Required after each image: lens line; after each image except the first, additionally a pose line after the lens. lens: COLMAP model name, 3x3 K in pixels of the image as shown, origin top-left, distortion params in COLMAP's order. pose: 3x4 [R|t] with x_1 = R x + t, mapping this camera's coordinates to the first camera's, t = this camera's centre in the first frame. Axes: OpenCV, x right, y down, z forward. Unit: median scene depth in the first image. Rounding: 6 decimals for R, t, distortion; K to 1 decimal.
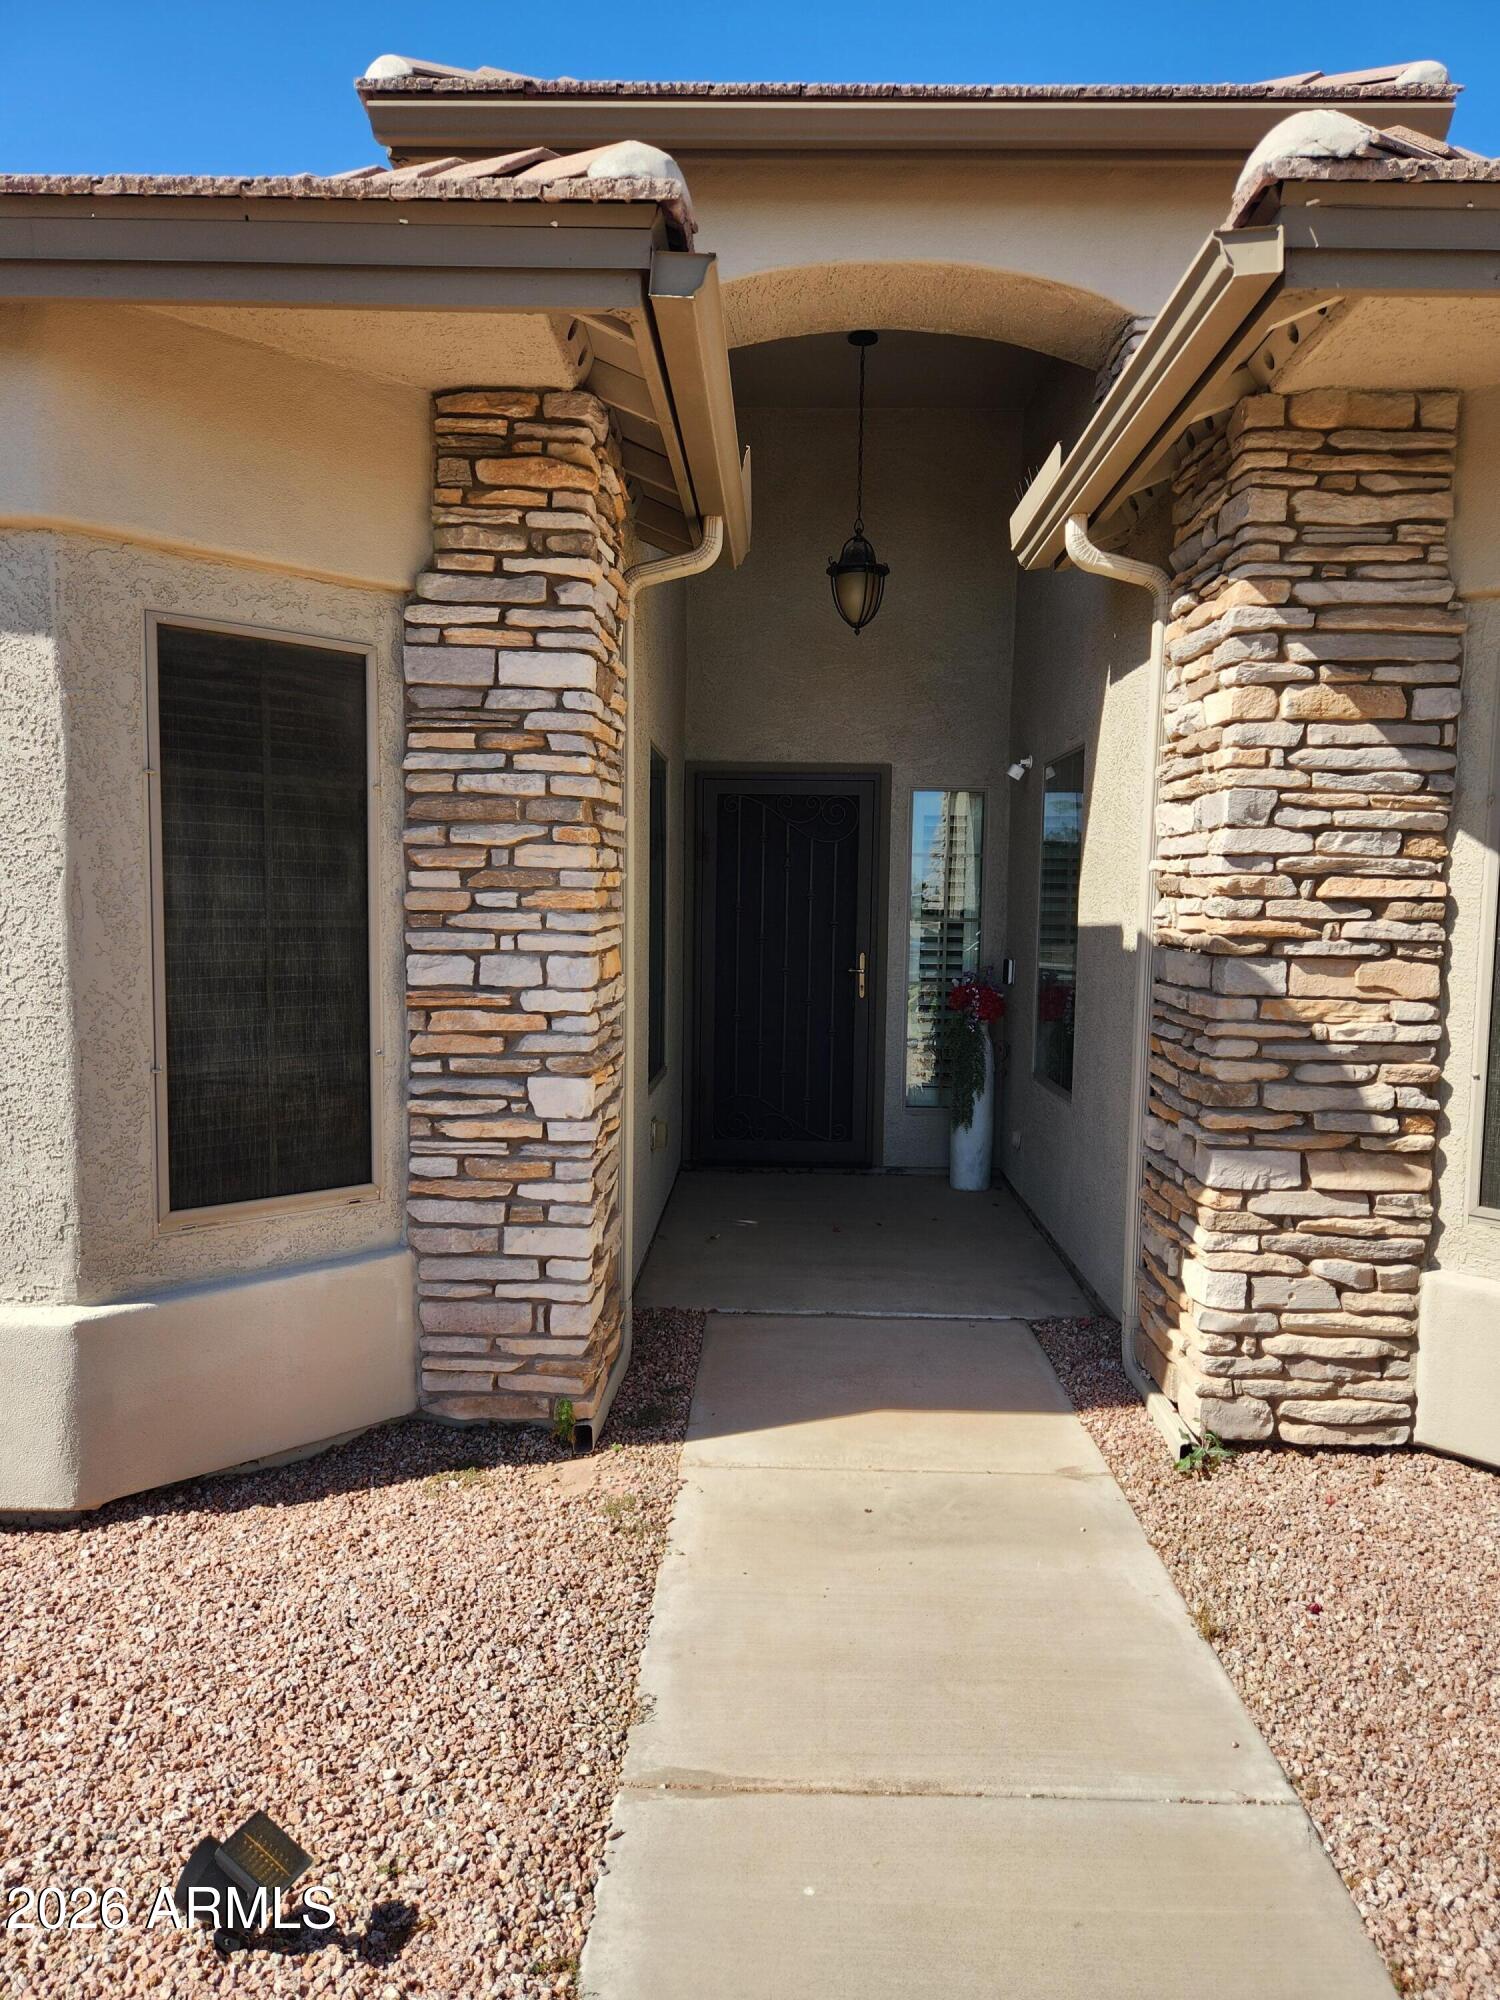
lens RADIAL K [[1333.5, 0, 761.0], [0, 1333.5, 1006.1], [0, 0, 1]] dist [0.075384, -0.061742]
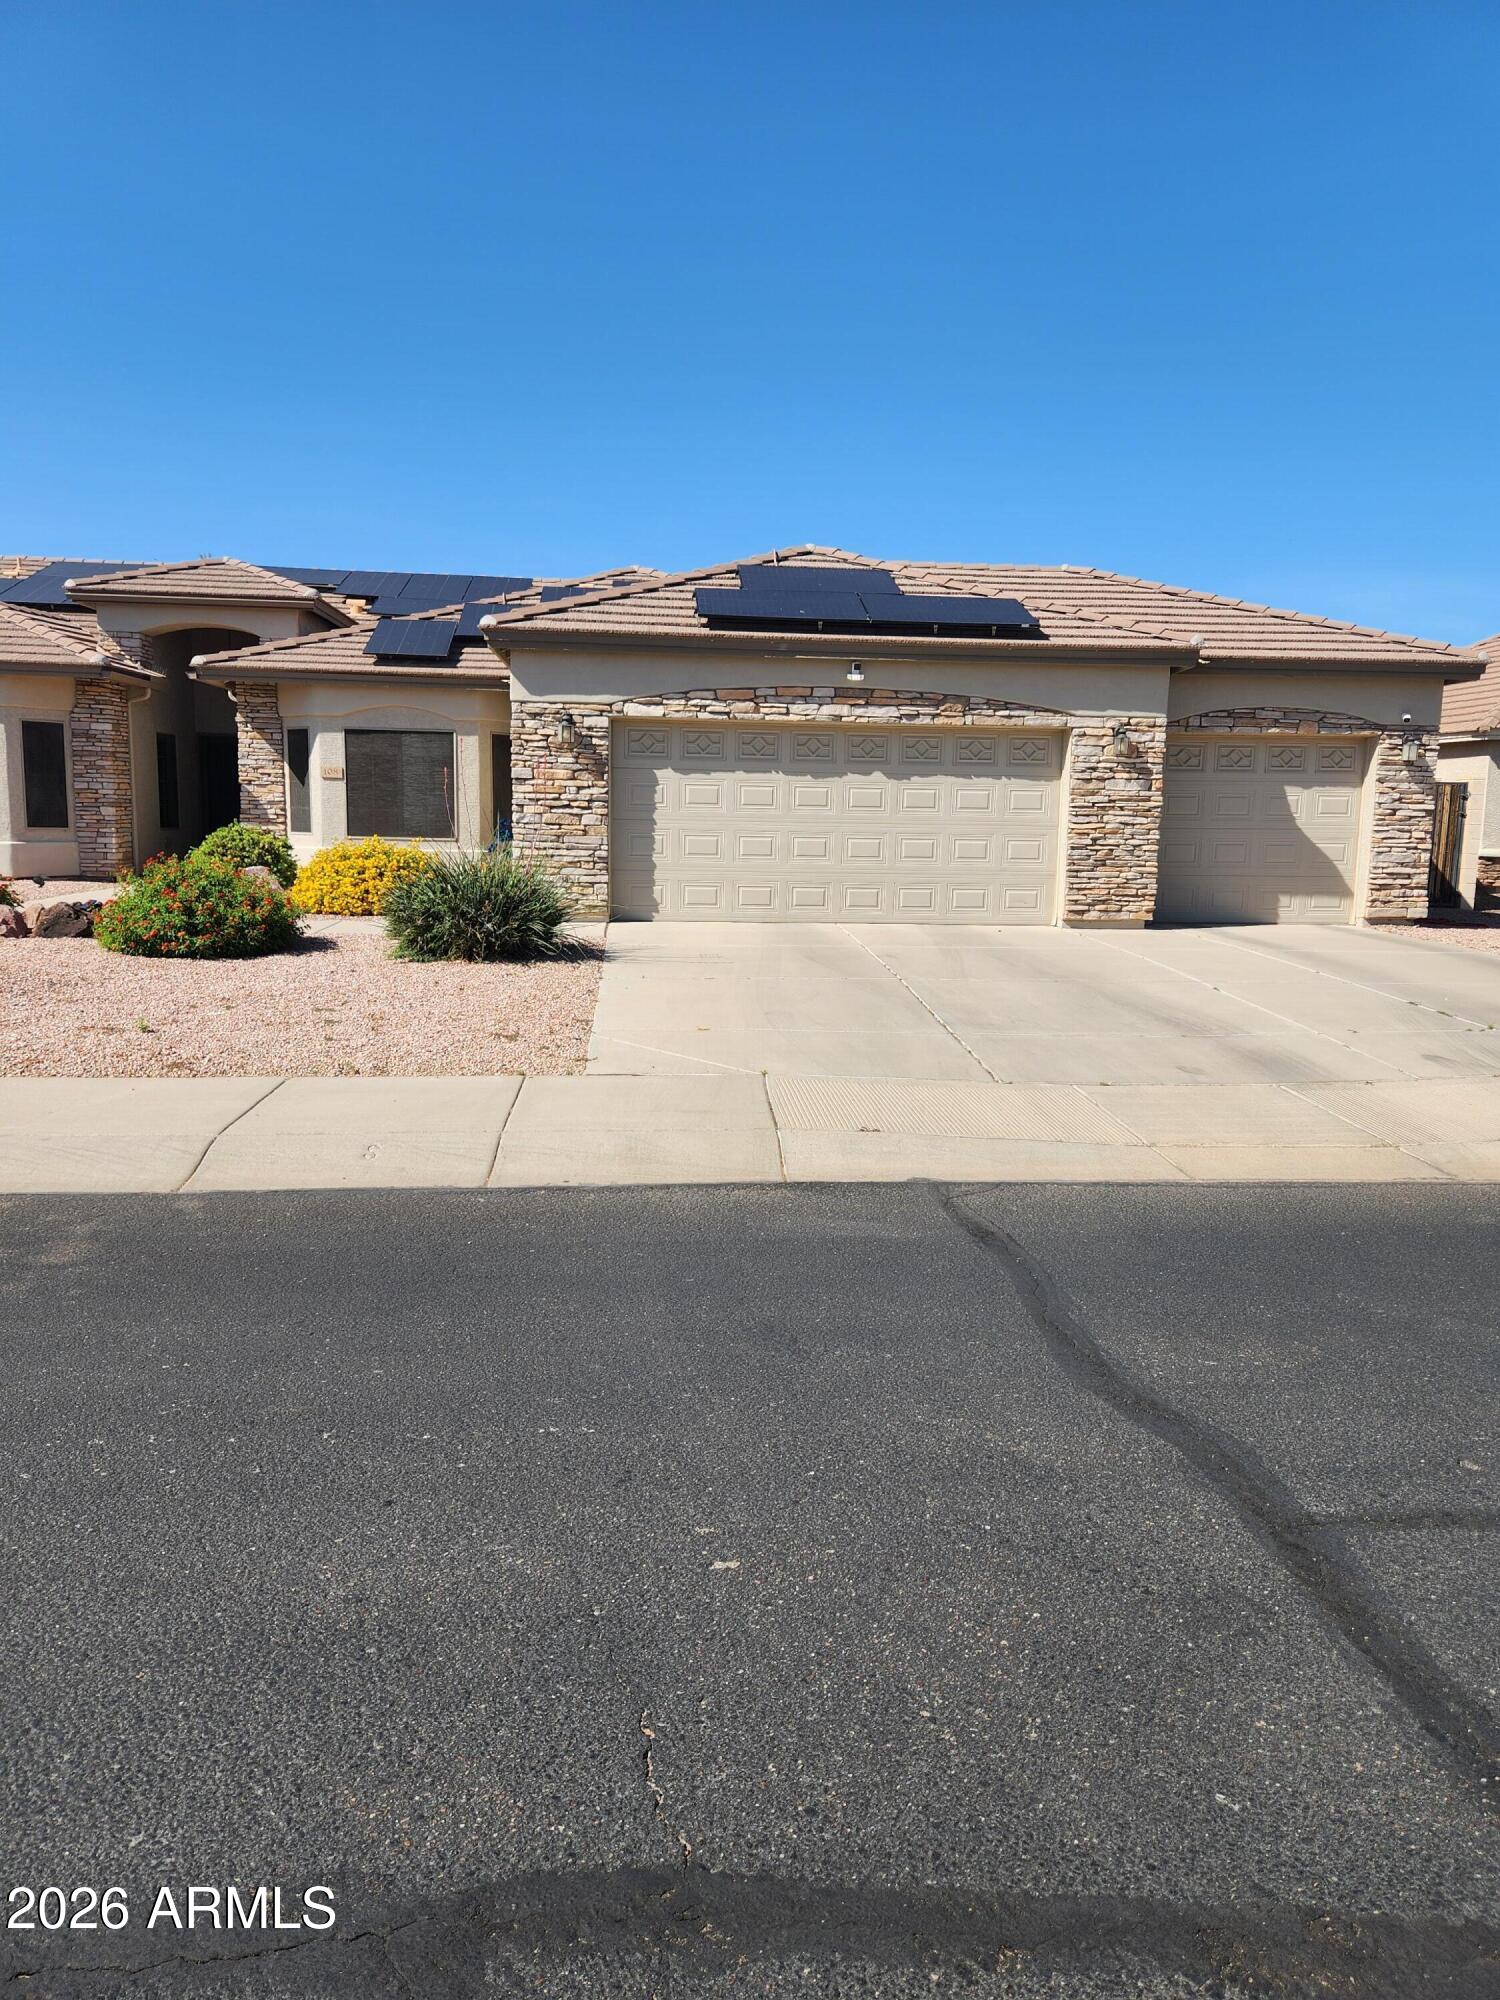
lens RADIAL K [[1333.5, 0, 752.9], [0, 1333.5, 984.6], [0, 0, 1]] dist [0.075384, -0.061742]
pose [[0.994795, -0.010551, 0.101348, 1.776751], [0.005296, 0.998634, 0.051980, 0.477721], [-0.101758, -0.051173, 0.993492, -4.427890]]
